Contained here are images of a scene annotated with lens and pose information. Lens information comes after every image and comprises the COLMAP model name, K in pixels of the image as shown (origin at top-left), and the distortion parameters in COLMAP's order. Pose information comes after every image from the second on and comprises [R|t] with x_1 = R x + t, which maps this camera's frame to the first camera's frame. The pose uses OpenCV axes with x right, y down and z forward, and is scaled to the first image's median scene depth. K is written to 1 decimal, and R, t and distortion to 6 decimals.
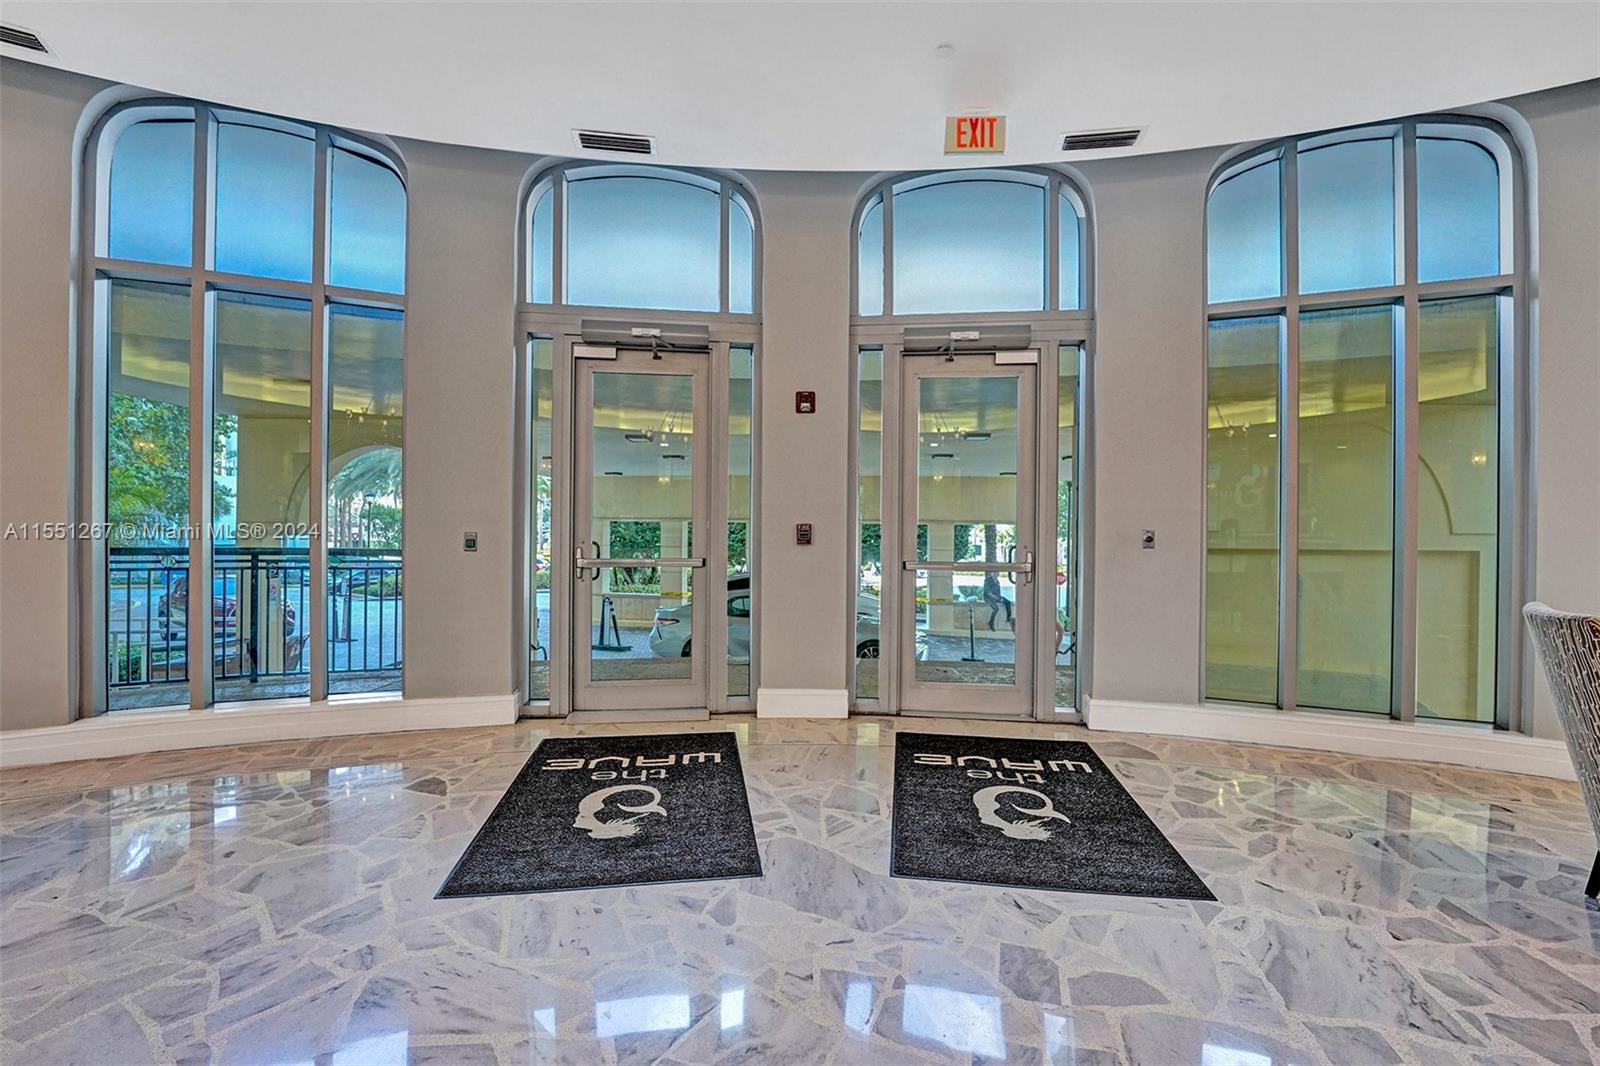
lens RADIAL K [[682.2, 0, 800.5], [0, 682.2, 523.4], [0, 0, 1]] dist [-0.021288, -0.000055]
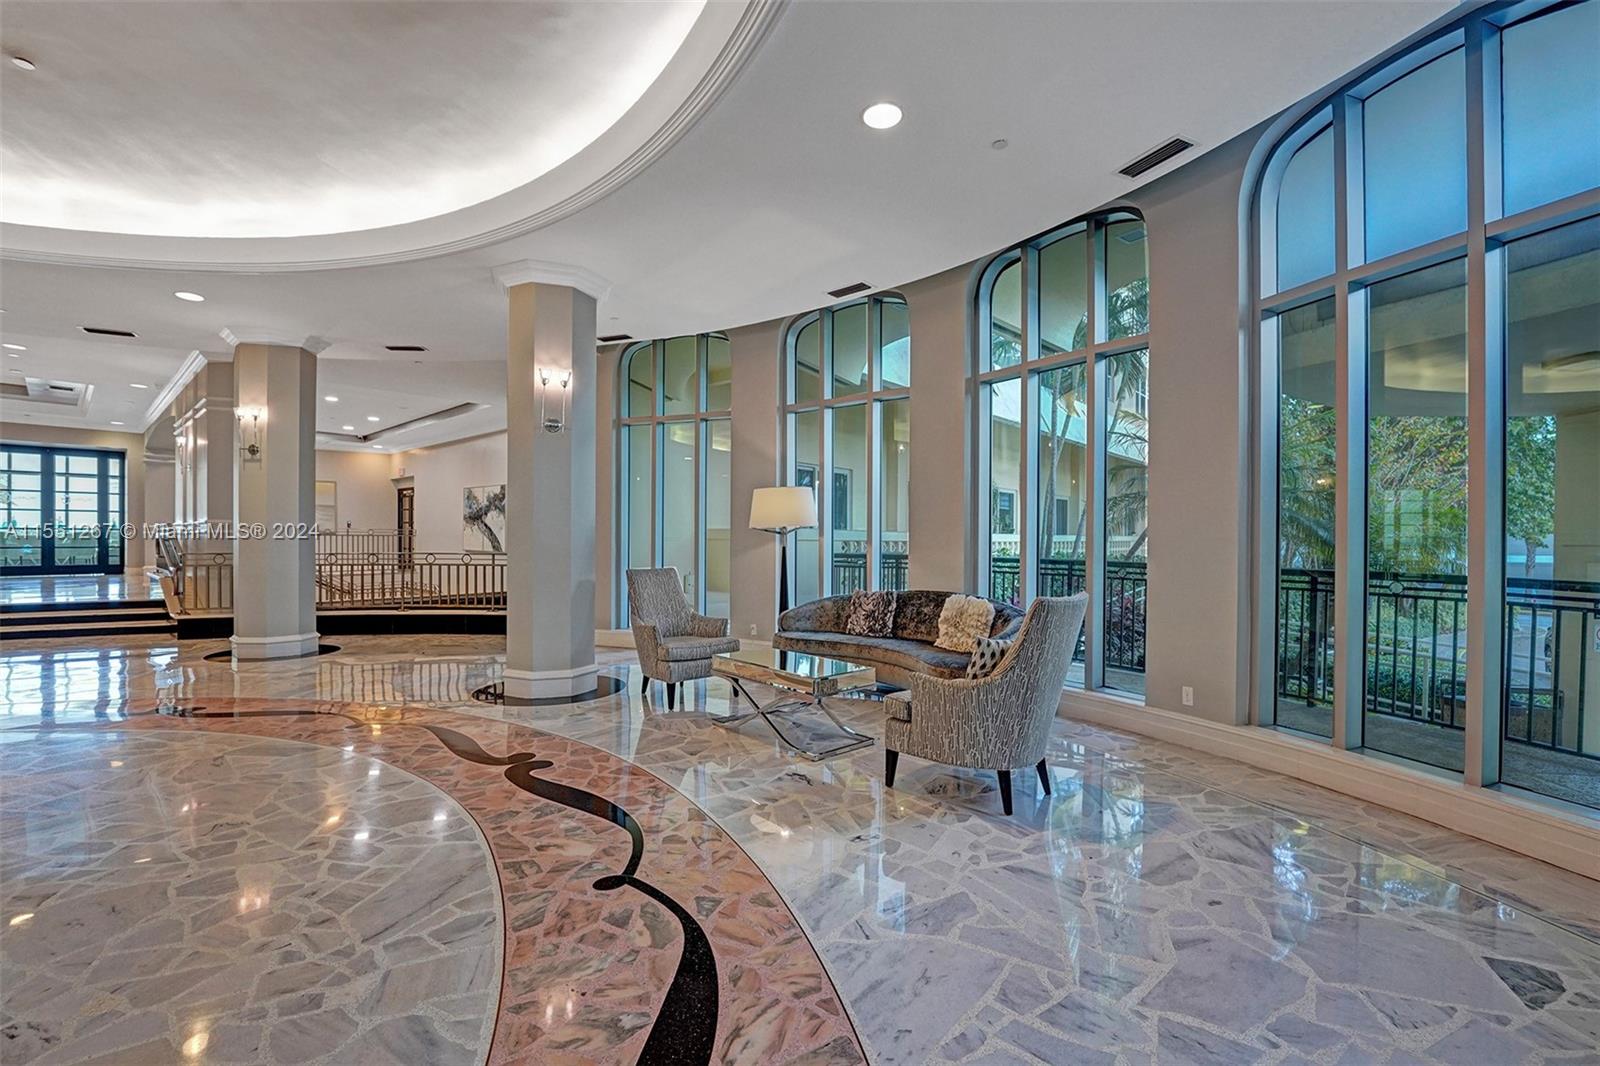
lens RADIAL K [[682.2, 0, 803.8], [0, 682.2, 545.5], [0, 0, 1]] dist [-0.021288, -0.000055]
pose [[-0.081139, 0.000474, -0.996703, 0.111253], [-0.004269, 0.999991, 0.000824, -0.000063], [0.996694, 0.004322, -0.081136, 0.460952]]
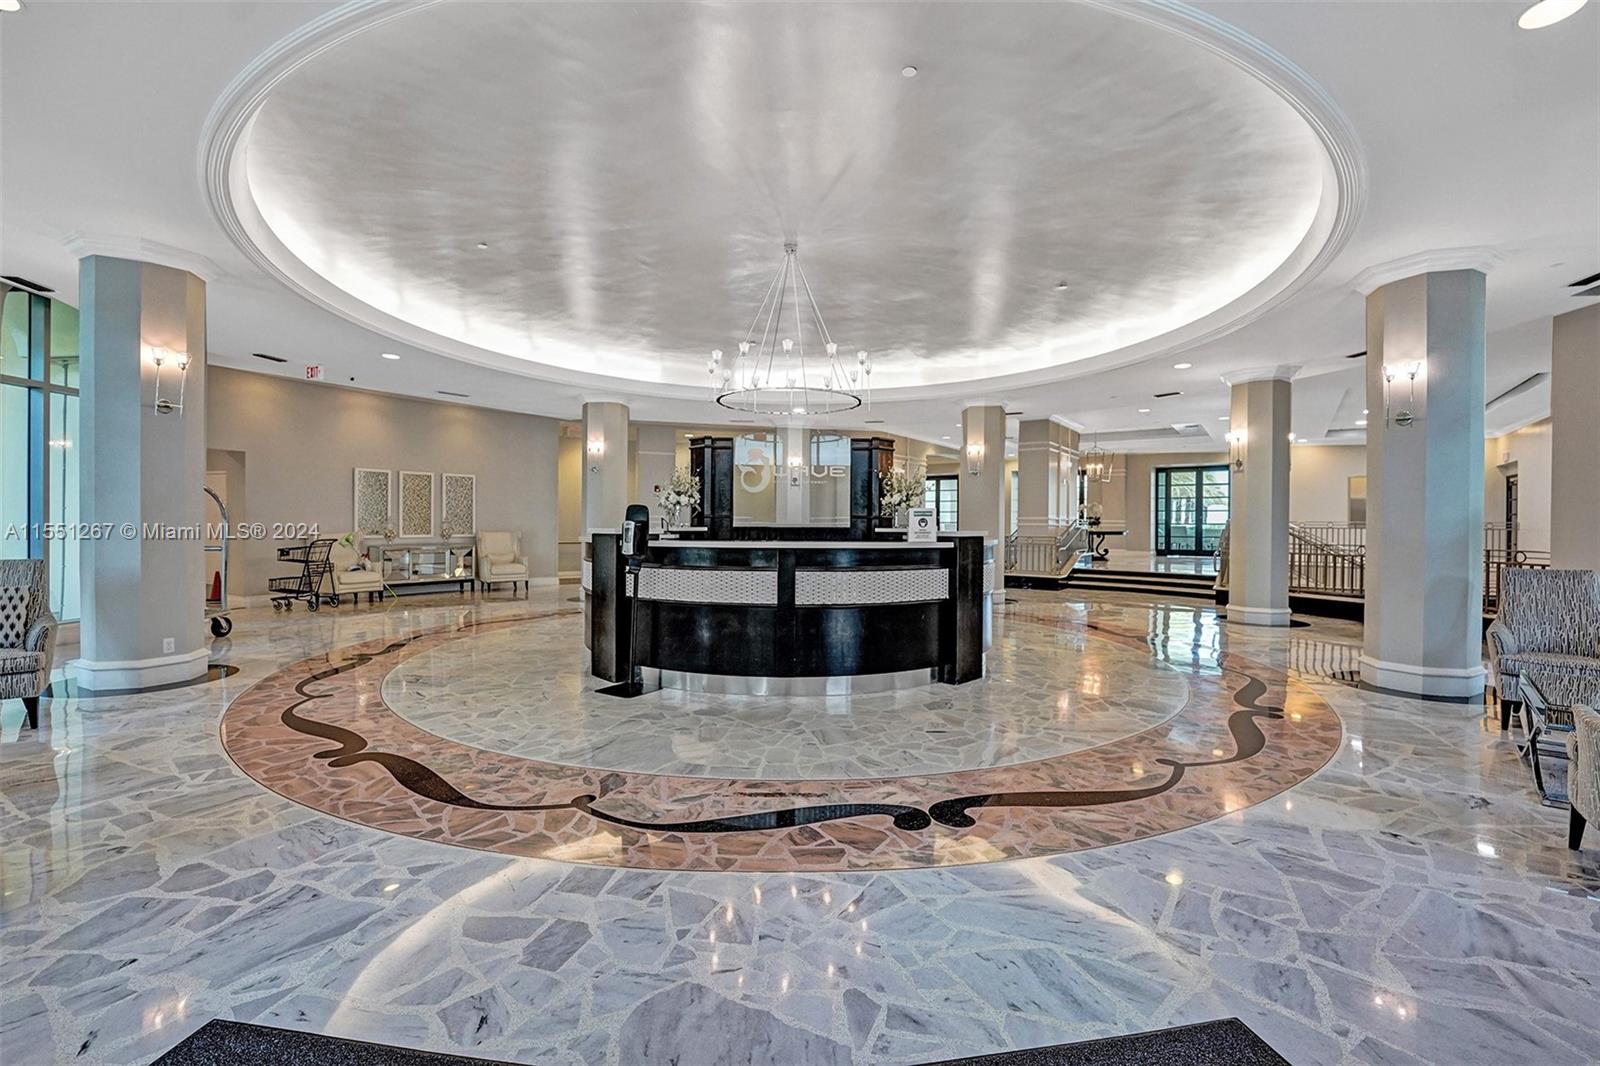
lens RADIAL K [[682.2, 0, 801.3], [0, 682.2, 531.2], [0, 0, 1]] dist [-0.021288, -0.000055]
pose [[-0.999772, -0.015579, -0.014621, -0.017100], [-0.015682, 0.999853, 0.006975, -0.003318], [0.014510, 0.007202, -0.999869, 1.461059]]
